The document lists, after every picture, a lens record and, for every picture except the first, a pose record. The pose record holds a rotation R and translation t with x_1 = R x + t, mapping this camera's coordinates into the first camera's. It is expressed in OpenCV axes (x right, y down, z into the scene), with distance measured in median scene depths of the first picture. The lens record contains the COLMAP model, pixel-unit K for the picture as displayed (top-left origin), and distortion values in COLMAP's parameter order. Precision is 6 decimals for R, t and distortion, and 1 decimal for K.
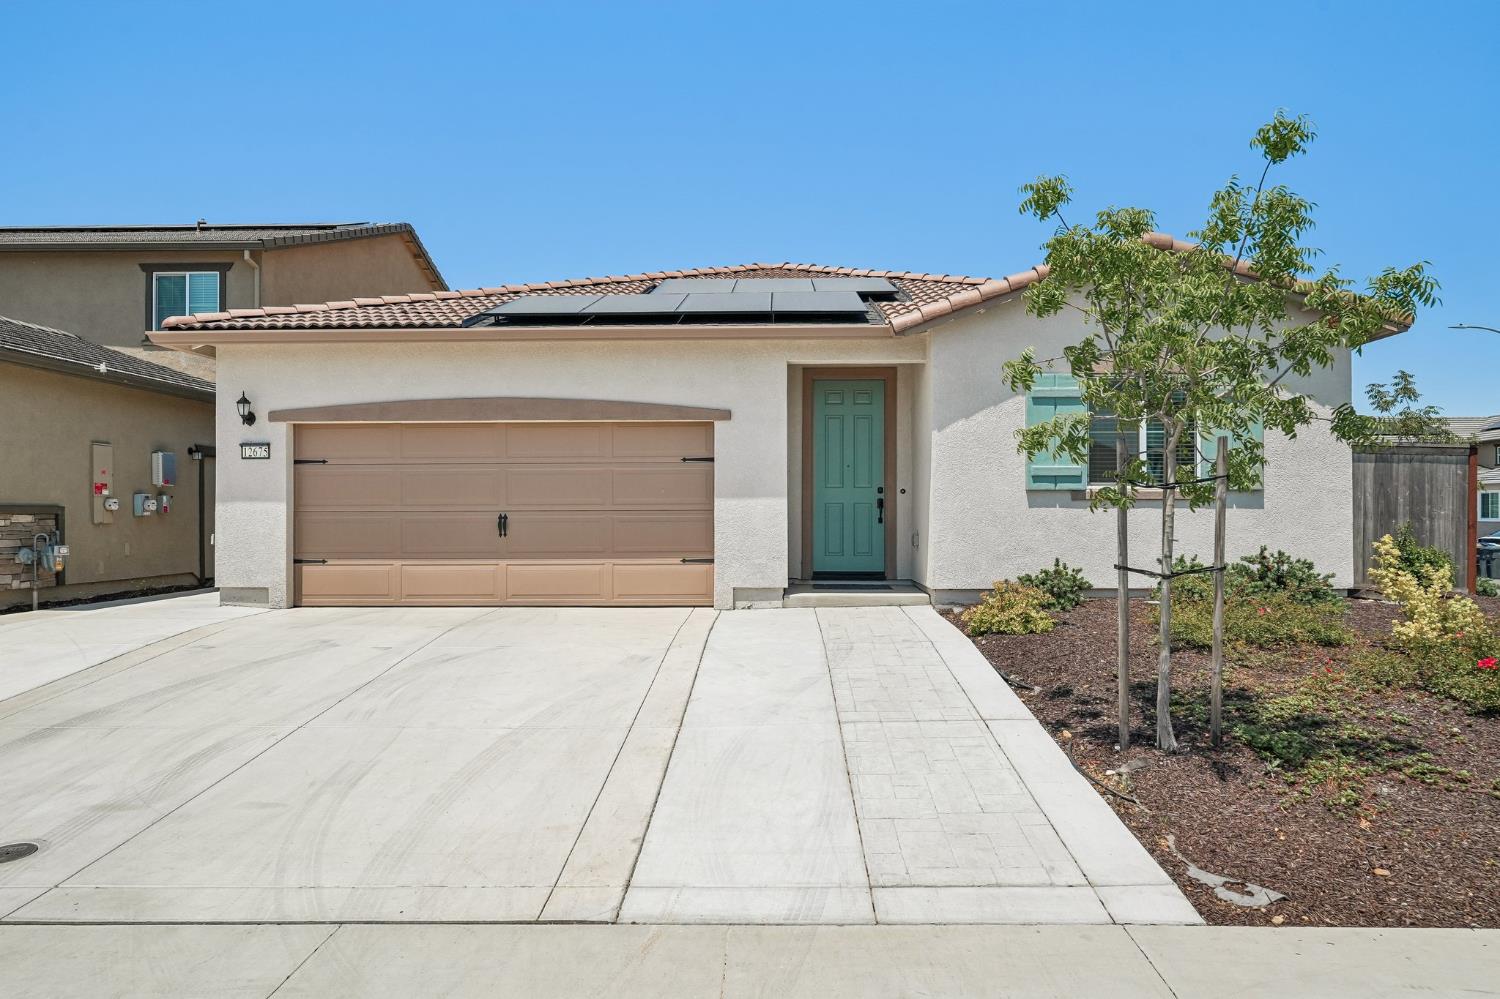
lens RADIAL K [[995.1, 0, 750.1], [0, 995.1, 506.0], [0, 0, 1]] dist [0.003524, 0.000692]
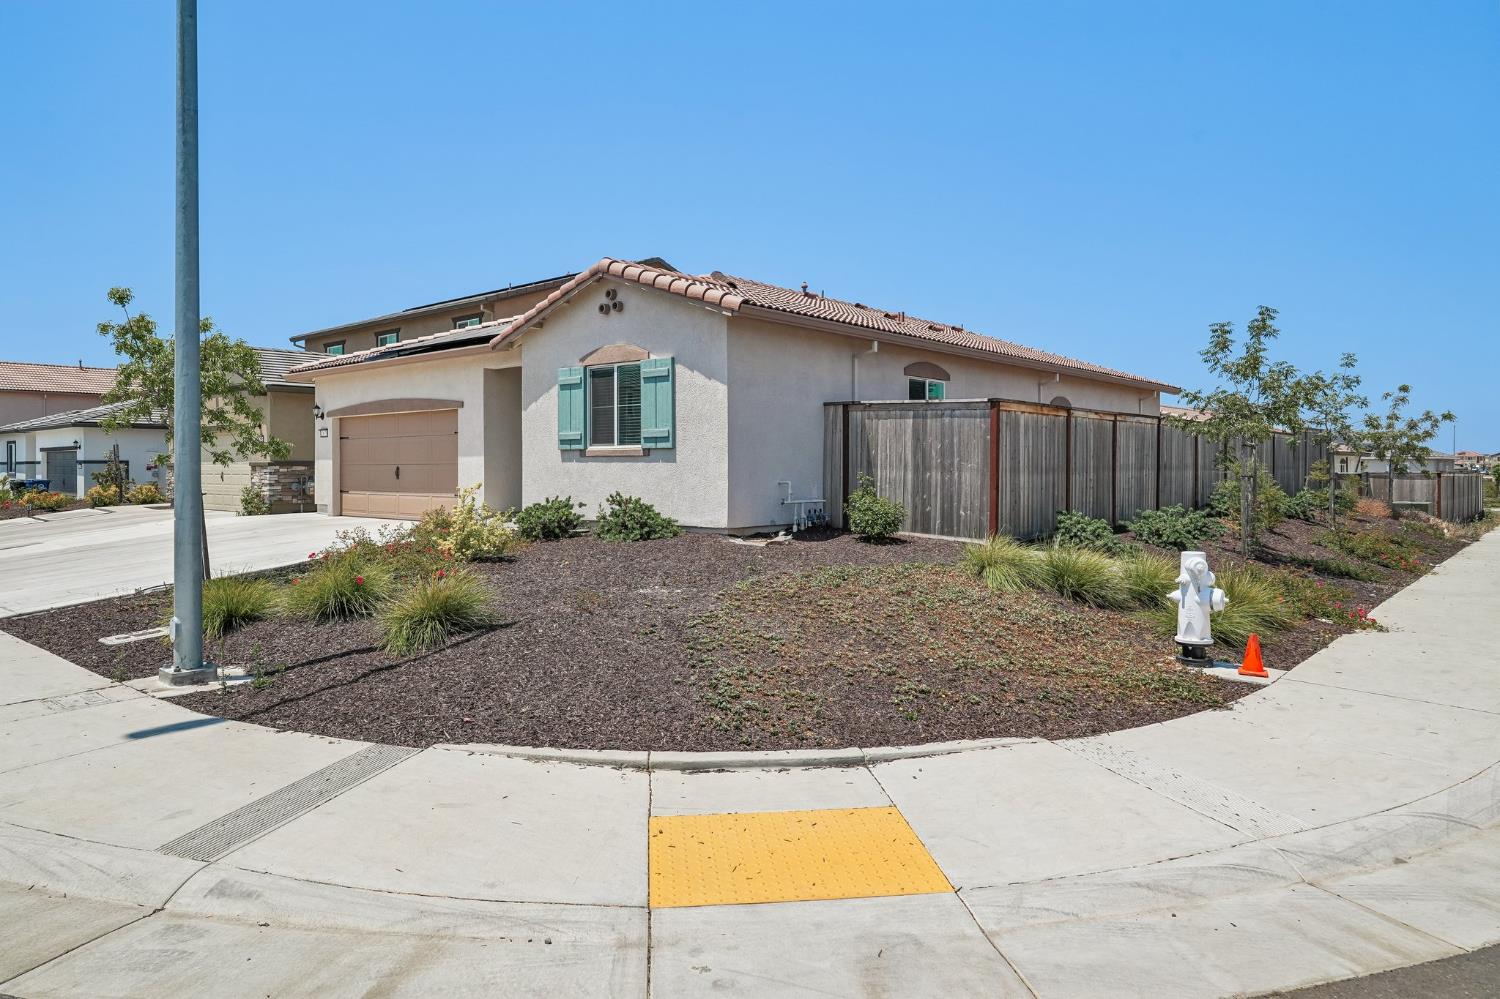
lens RADIAL K [[959.6, 0, 750.0], [0, 959.6, 493.3], [0, 0, 1]] dist [0.000669, 0.000102]
pose [[0.771962, 0.018505, -0.635400, 1.312182], [0.005439, 0.999347, 0.035713, -0.001219], [0.635646, -0.031025, 0.771357, 0.100694]]
